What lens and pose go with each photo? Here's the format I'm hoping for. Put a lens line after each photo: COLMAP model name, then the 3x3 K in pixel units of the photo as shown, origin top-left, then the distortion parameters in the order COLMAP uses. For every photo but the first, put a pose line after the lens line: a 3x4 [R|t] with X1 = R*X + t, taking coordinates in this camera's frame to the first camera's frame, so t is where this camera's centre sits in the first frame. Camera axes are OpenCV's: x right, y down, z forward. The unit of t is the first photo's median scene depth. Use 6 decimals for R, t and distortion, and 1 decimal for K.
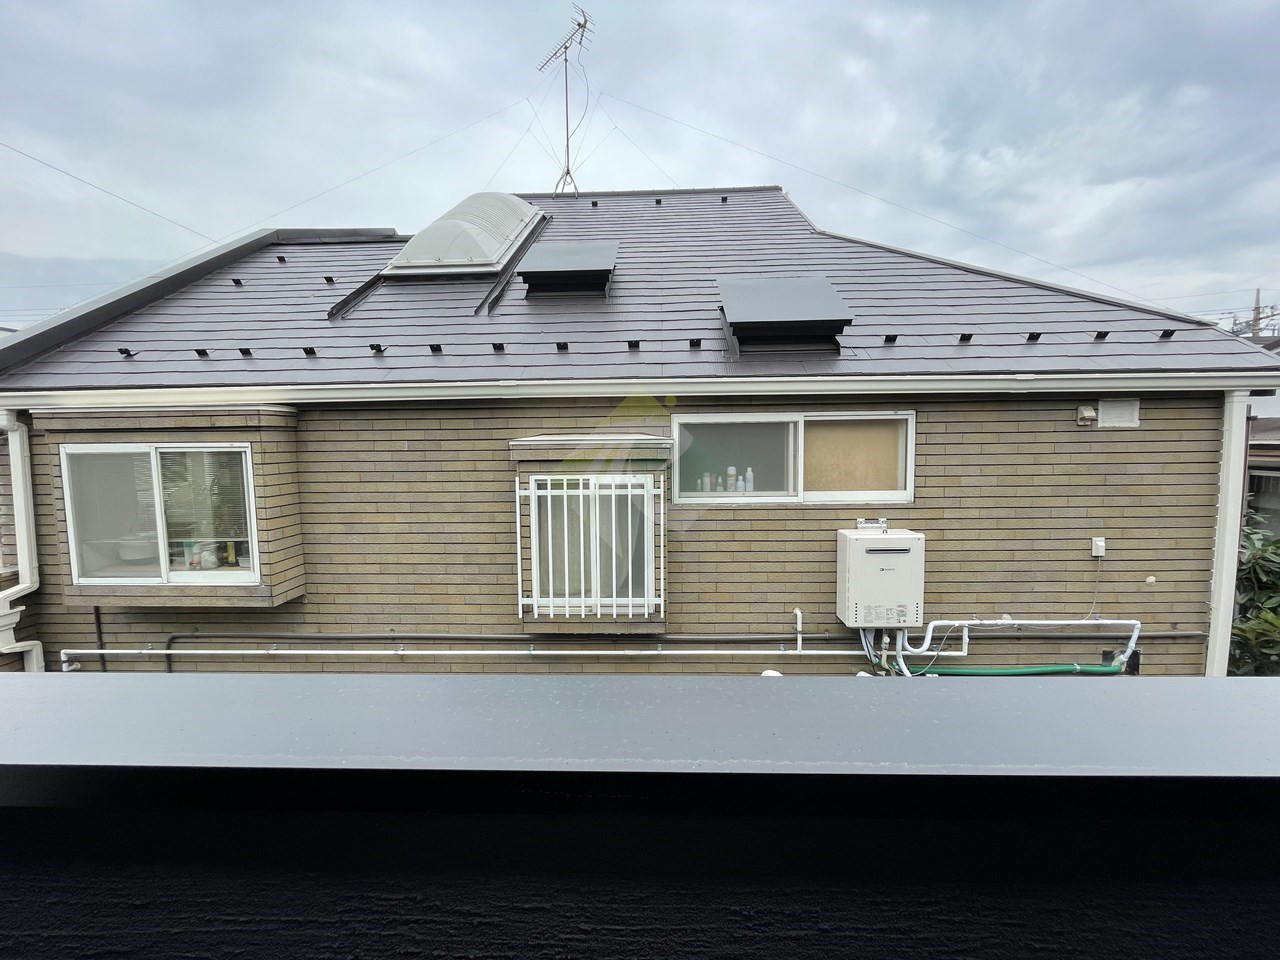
lens RADIAL K [[516.8, 0, 636.6], [0, 516.8, 471.1], [0, 0, 1]] dist [-0.003784, 0.000137]
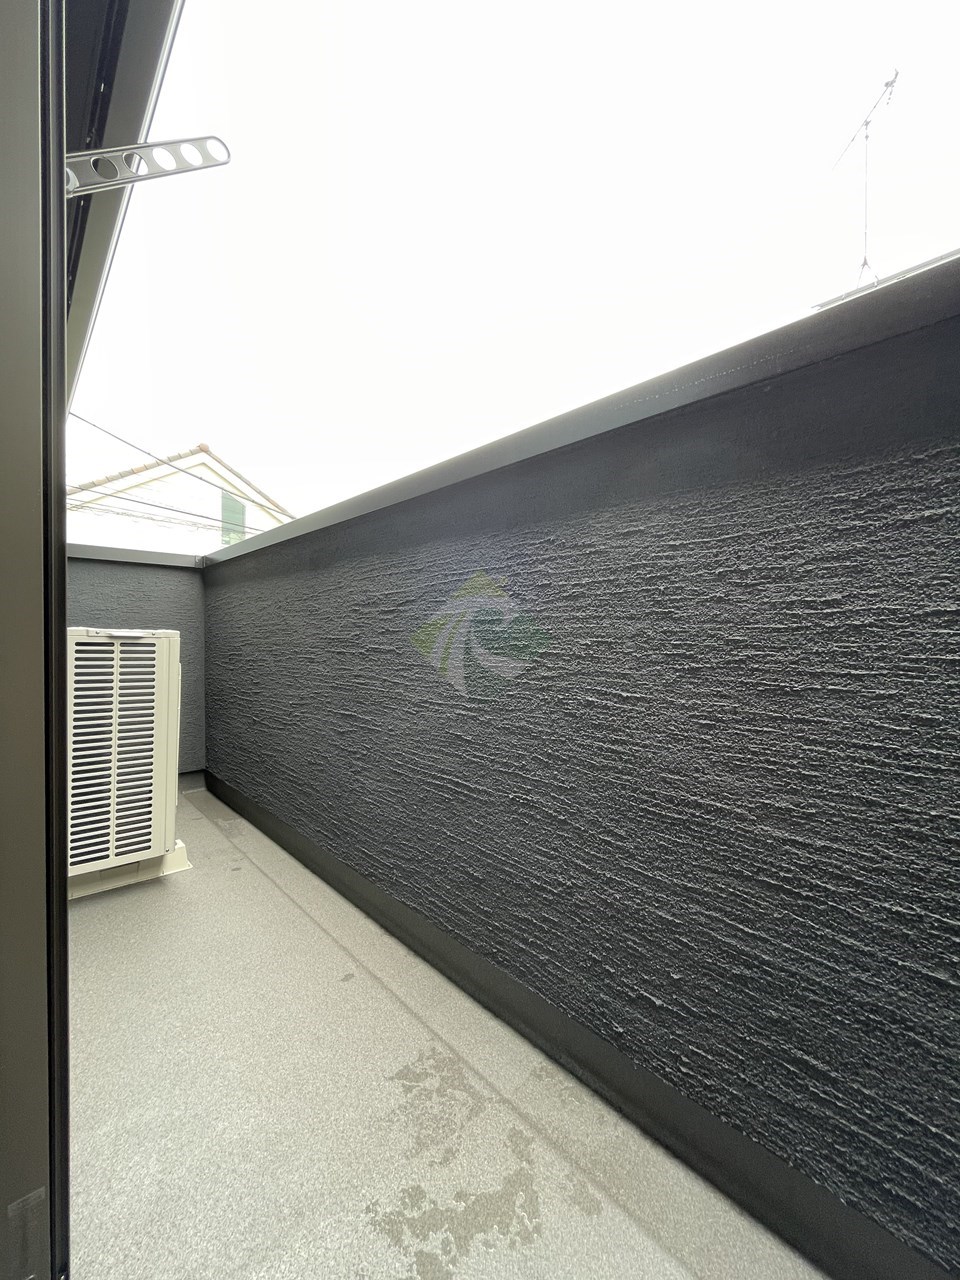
lens RADIAL K [[516.8, 0, 477.4], [0, 516.8, 643.4], [0, 0, 1]] dist [-0.003784, 0.000137]
pose [[0.695584, 0.017996, -0.718220, 0.350122], [-0.063970, 0.997267, -0.036966, 1.036074], [0.715592, 0.071657, 0.694834, -0.022110]]
